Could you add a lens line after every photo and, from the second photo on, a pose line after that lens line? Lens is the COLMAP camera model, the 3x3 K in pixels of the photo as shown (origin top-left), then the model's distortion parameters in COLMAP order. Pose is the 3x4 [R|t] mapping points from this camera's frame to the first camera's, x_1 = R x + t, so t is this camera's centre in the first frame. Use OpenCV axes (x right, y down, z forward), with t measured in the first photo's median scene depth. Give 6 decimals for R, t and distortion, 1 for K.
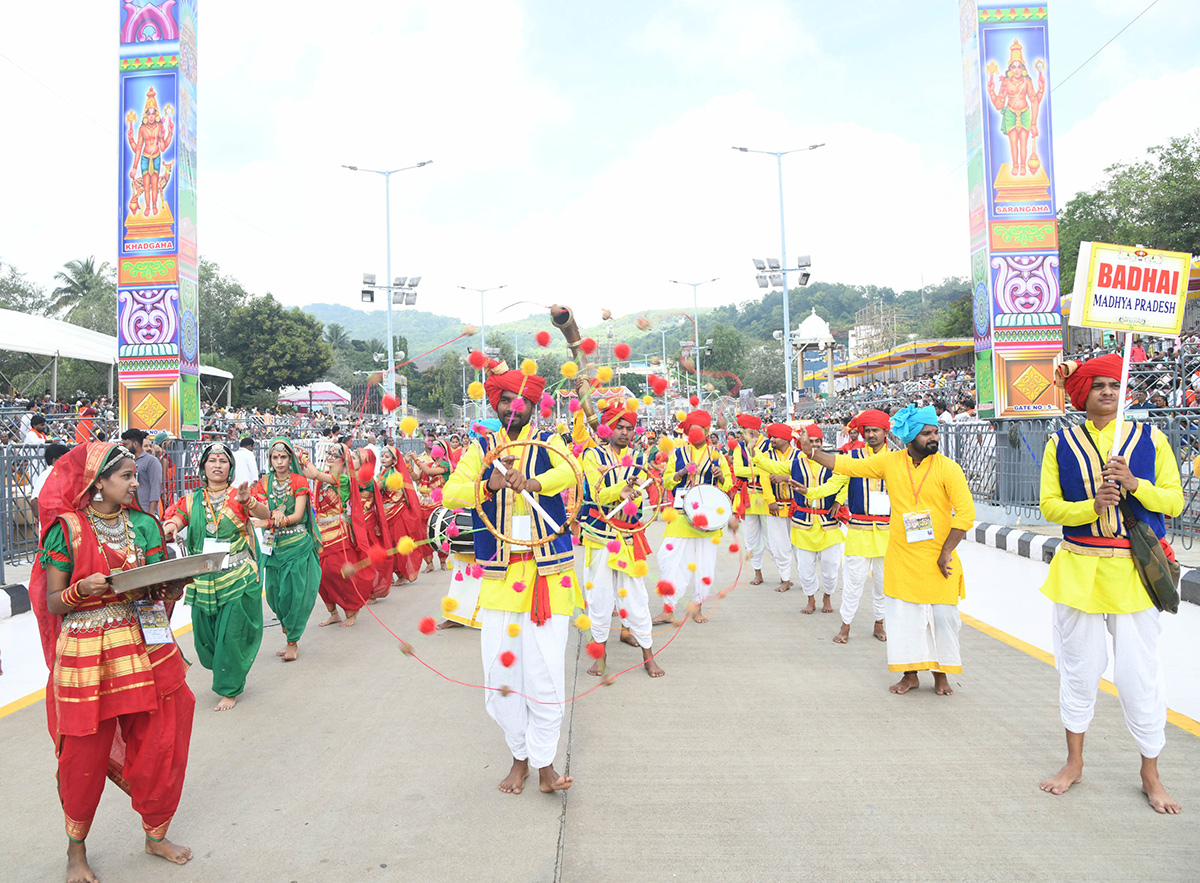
lens RADIAL K [[905.3, 0, 525.2], [0, 905.3, 441.1], [0, 0, 1]] dist [-0.114237, 0.066223]
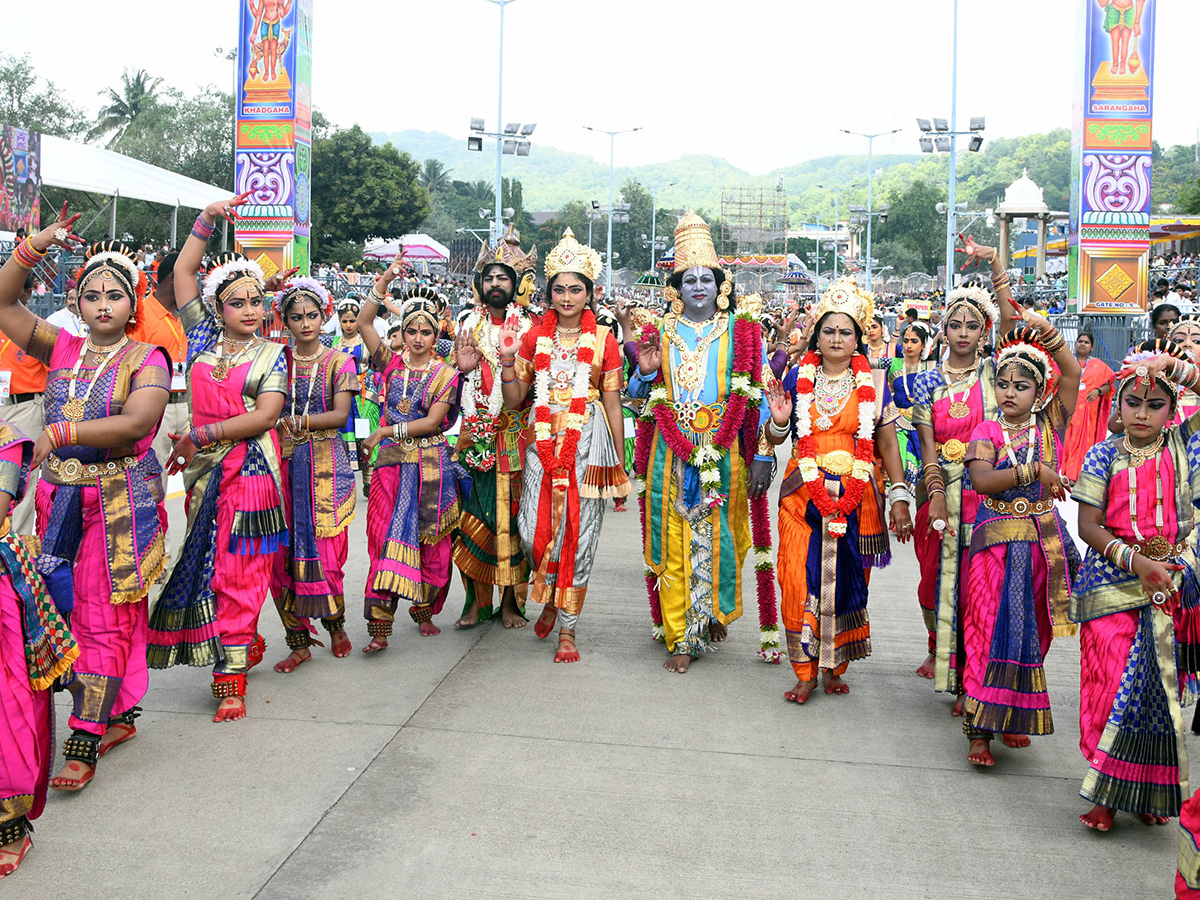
lens RADIAL K [[1175.6, 0, 600.4], [0, 1175.6, 404.6], [0, 0, 1]] dist [-0.117889, 0.074346]
pose [[0.997139, 0.049879, -0.056795, 0.025426], [-0.045492, 0.996064, 0.076076, 0.001088], [0.060366, -0.073274, 0.995483, -0.151093]]
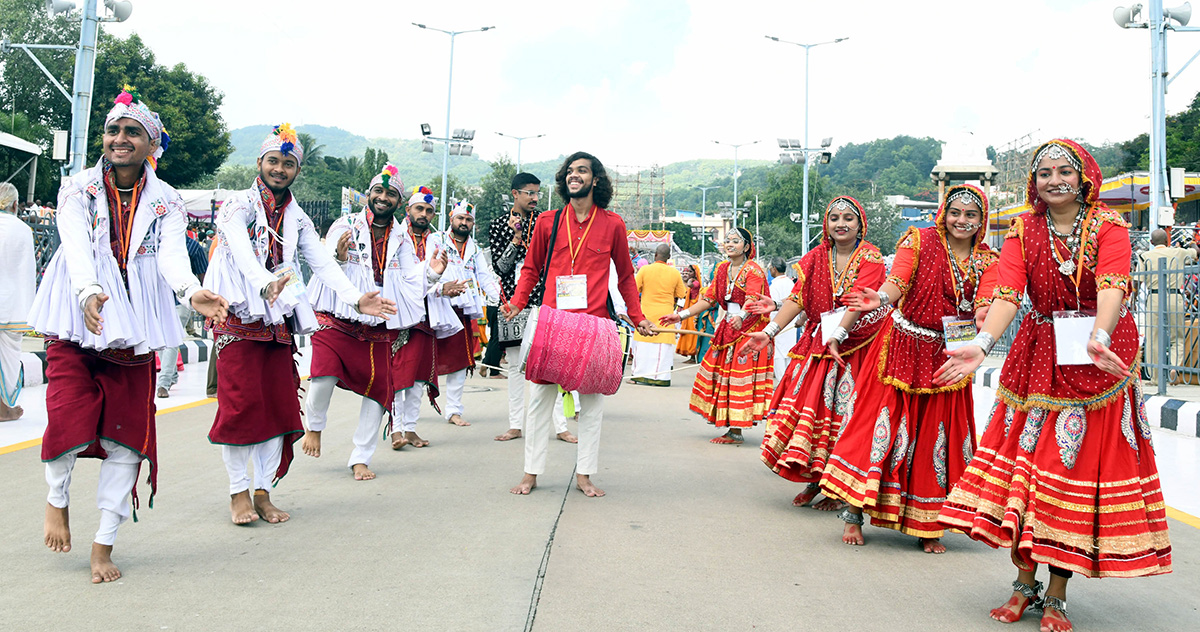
lens RADIAL K [[1003.3, 0, 578.0], [0, 1003.3, 241.7], [0, 0, 1]] dist [-0.101032, 0.000617]
pose [[0.997555, 0.065805, 0.023525, 0.049748], [-0.064156, 0.995817, -0.065054, 0.015691], [-0.027708, 0.063385, 0.997604, 0.597148]]
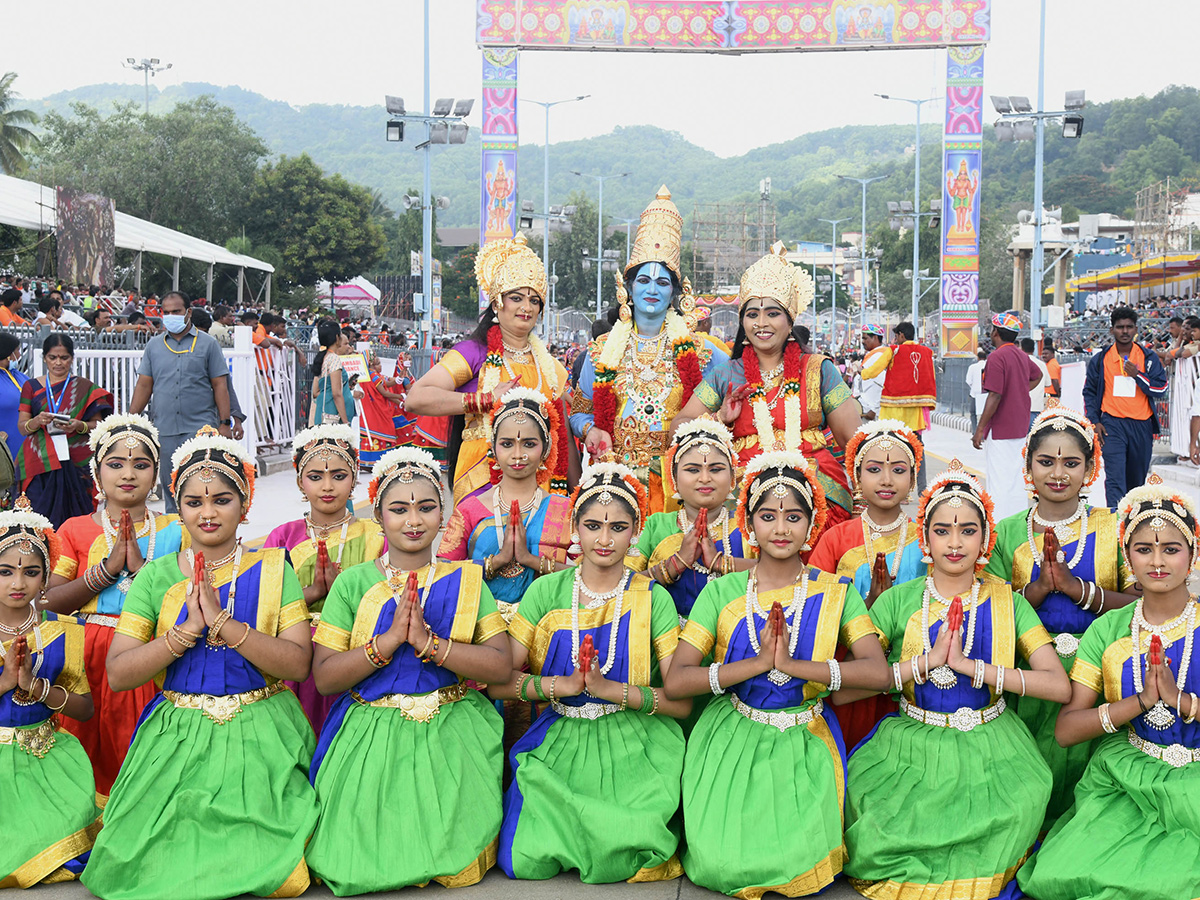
lens RADIAL K [[1985.6, 0, 619.1], [0, 1985.6, 441.0], [0, 0, 1]] dist [0.182521, 0.132443]
pose [[0.999103, 0.036476, 0.021507, -0.105682], [-0.037162, 0.998783, 0.032426, 0.016661], [-0.020298, -0.033196, 0.999243, -1.363255]]
